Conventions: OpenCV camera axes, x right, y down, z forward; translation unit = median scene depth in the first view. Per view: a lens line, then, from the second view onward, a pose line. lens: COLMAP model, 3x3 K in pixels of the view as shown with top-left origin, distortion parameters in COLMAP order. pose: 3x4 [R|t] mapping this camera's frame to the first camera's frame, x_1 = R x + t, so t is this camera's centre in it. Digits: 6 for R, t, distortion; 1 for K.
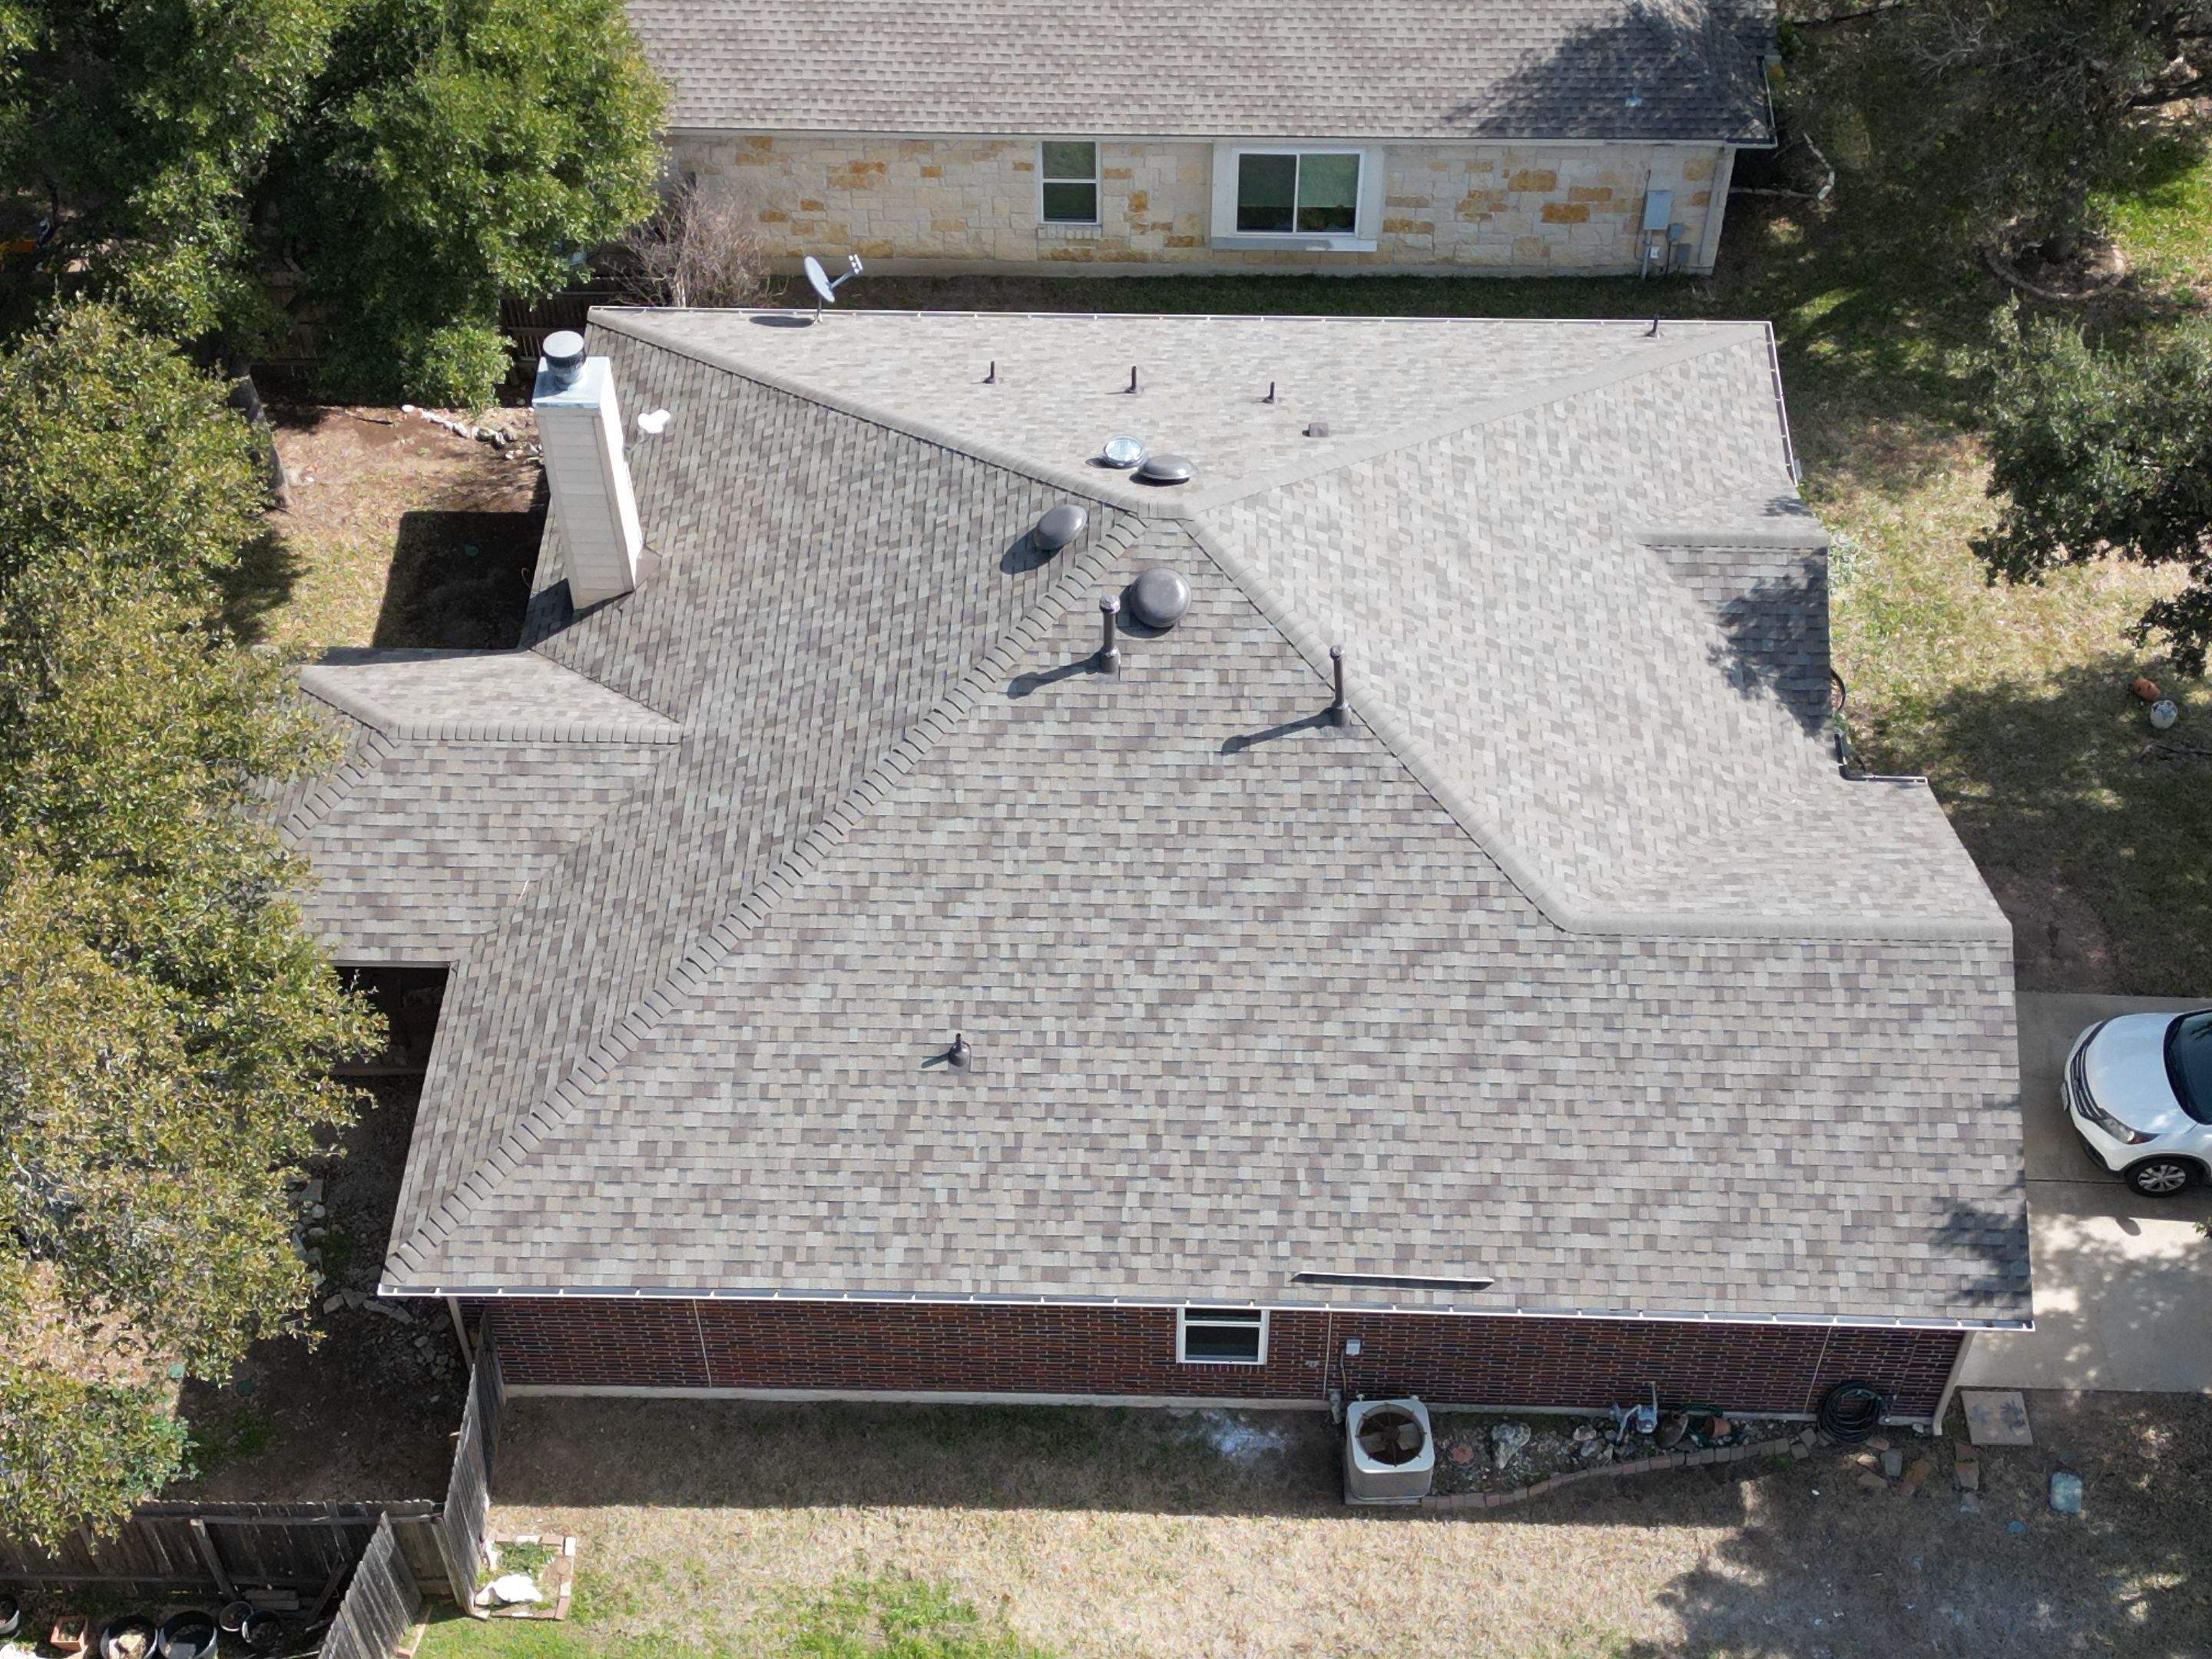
lens RADIAL K [[3075.7, 0, 1100.1], [0, 3075.7, 831.9], [0, 0, 1]] dist [0.117377, 0.000000]
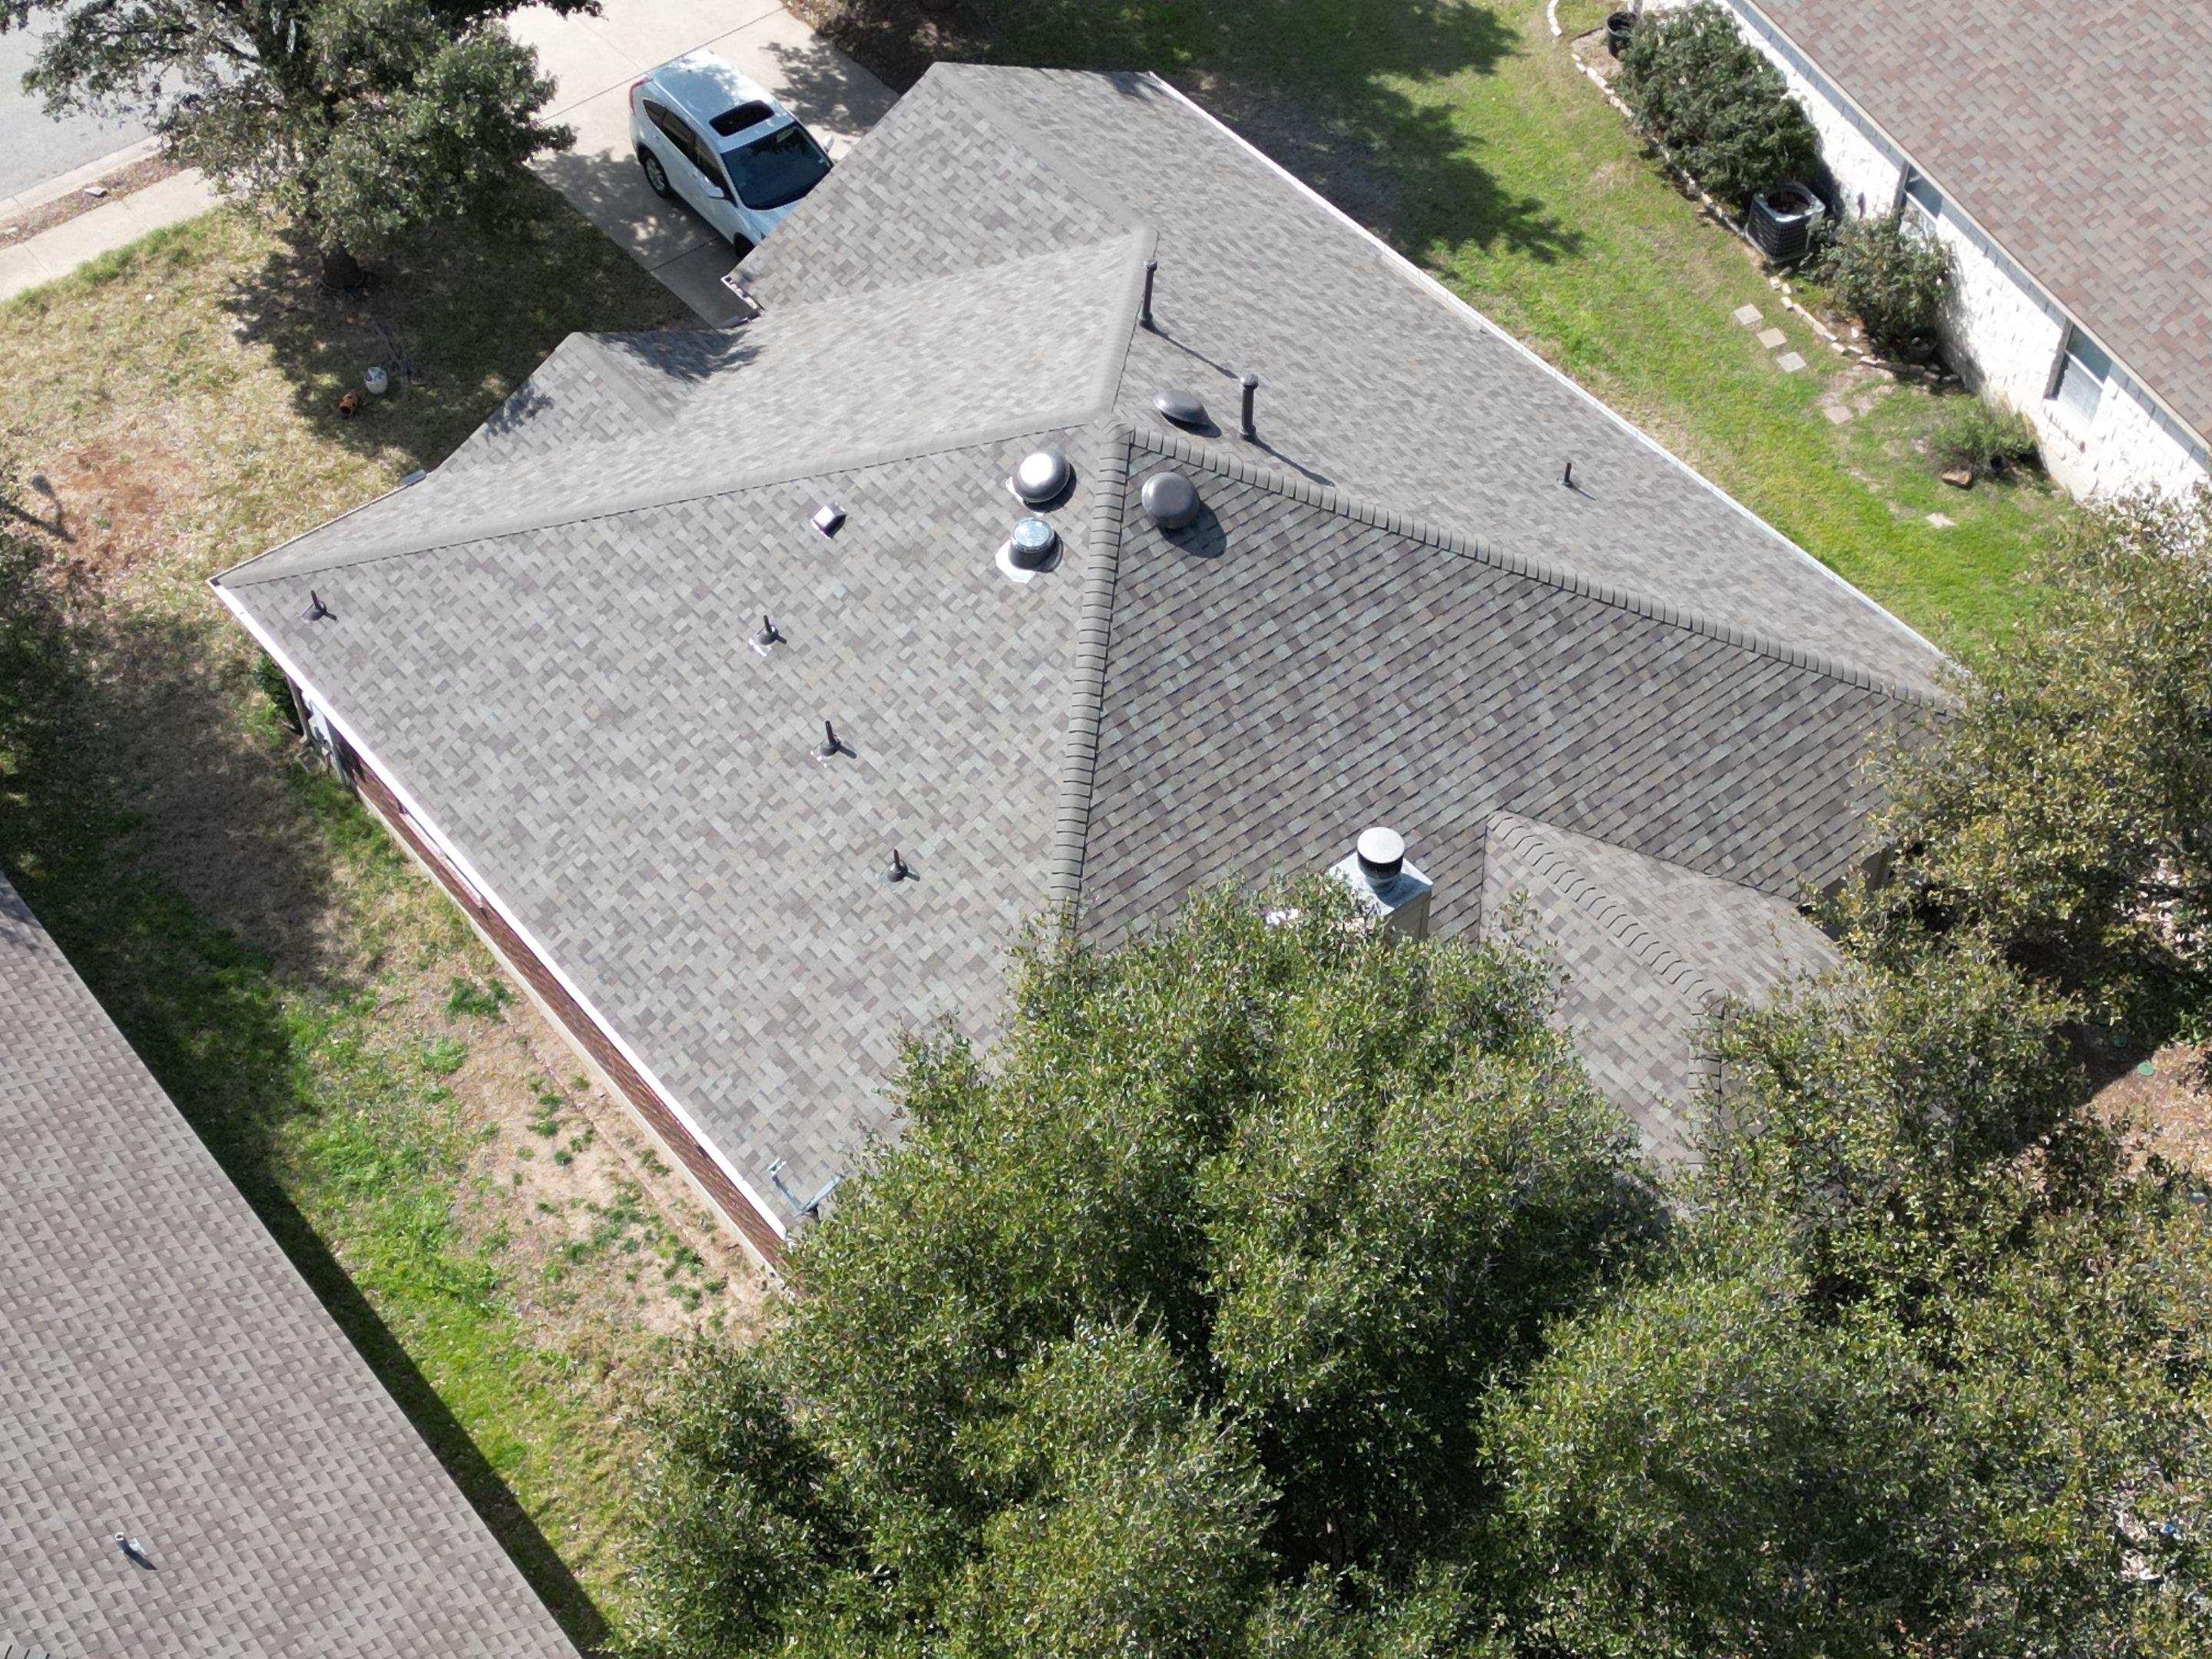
lens RADIAL K [[3075.7, 0, 1101.1], [0, 3075.7, 833.4], [0, 0, 1]] dist [0.117377, 0.000000]
pose [[-0.644486, -0.571993, 0.507407, -0.593651], [0.585496, 0.057621, 0.808625, -0.956441], [-0.491765, 0.818232, 0.297764, 0.836695]]
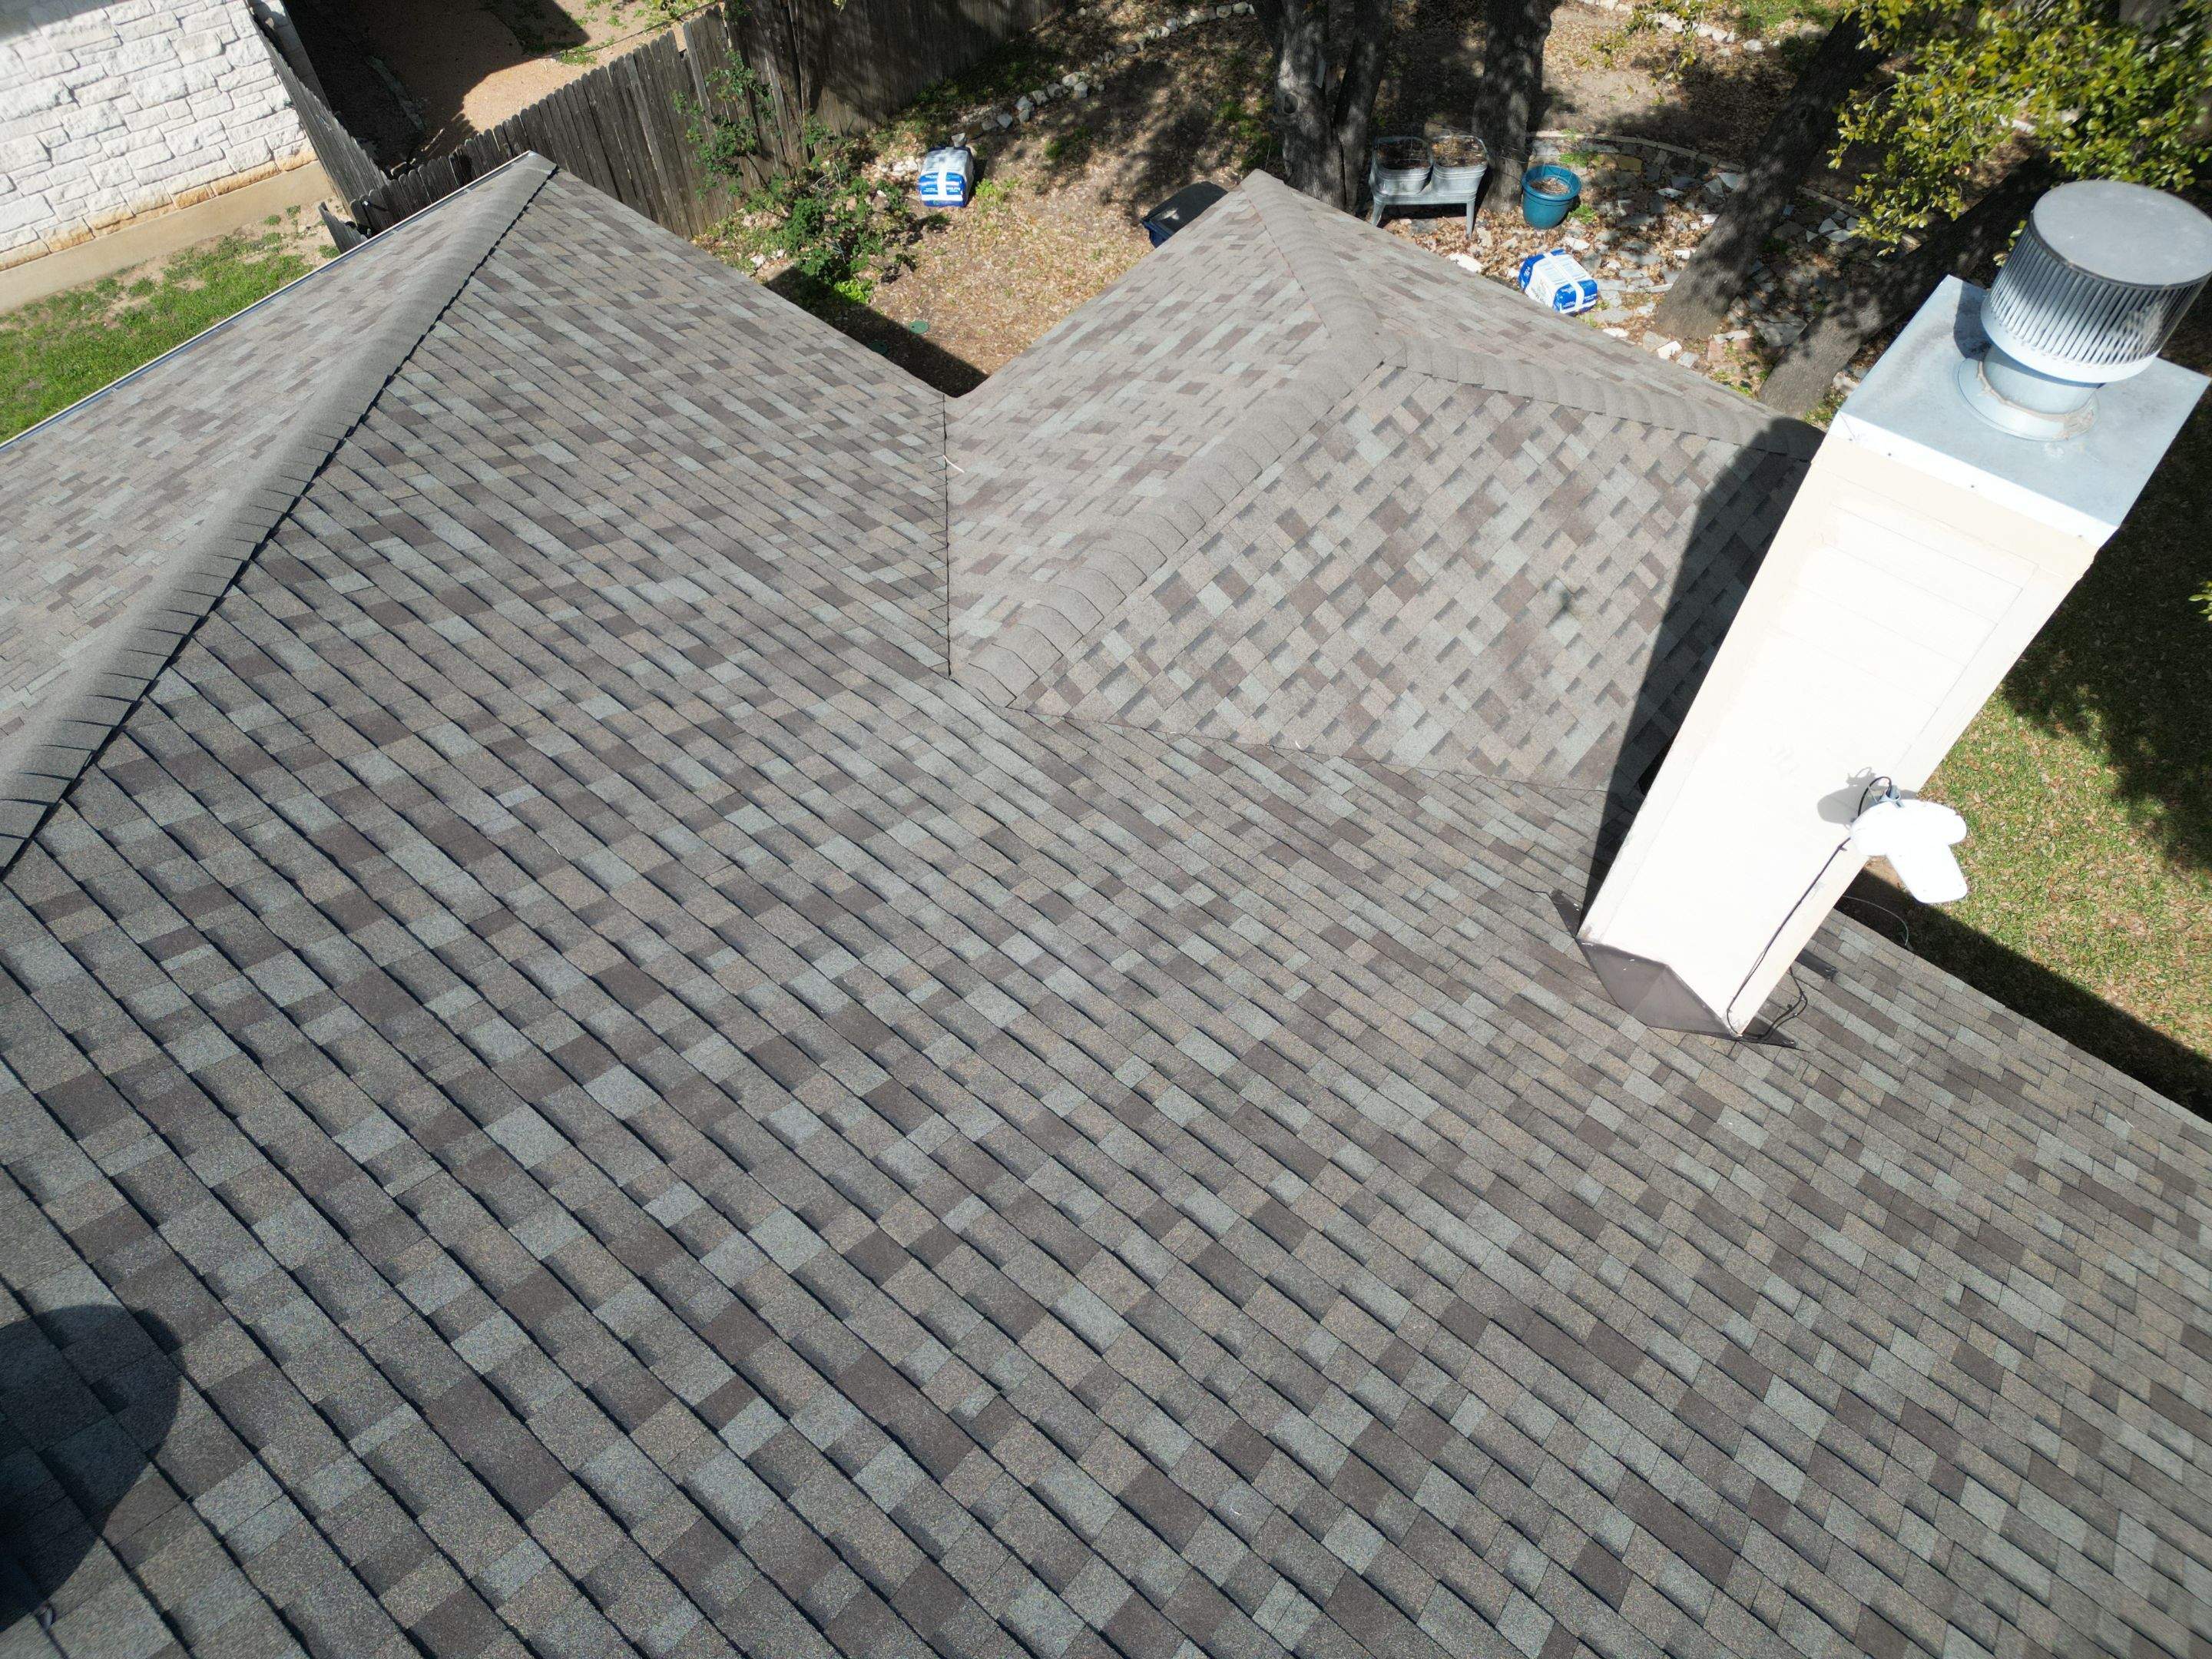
lens RADIAL K [[1539.1, 0, 1104.7], [0, 1539.1, 827.9], [0, 0, 1]] dist [0.077119, -0.070166]
pose [[-0.616033, 0.657242, -0.434208, -0.050576], [-0.588698, -0.017877, 0.808155, -0.222592], [0.523391, 0.753468, 0.397929, 1.014417]]
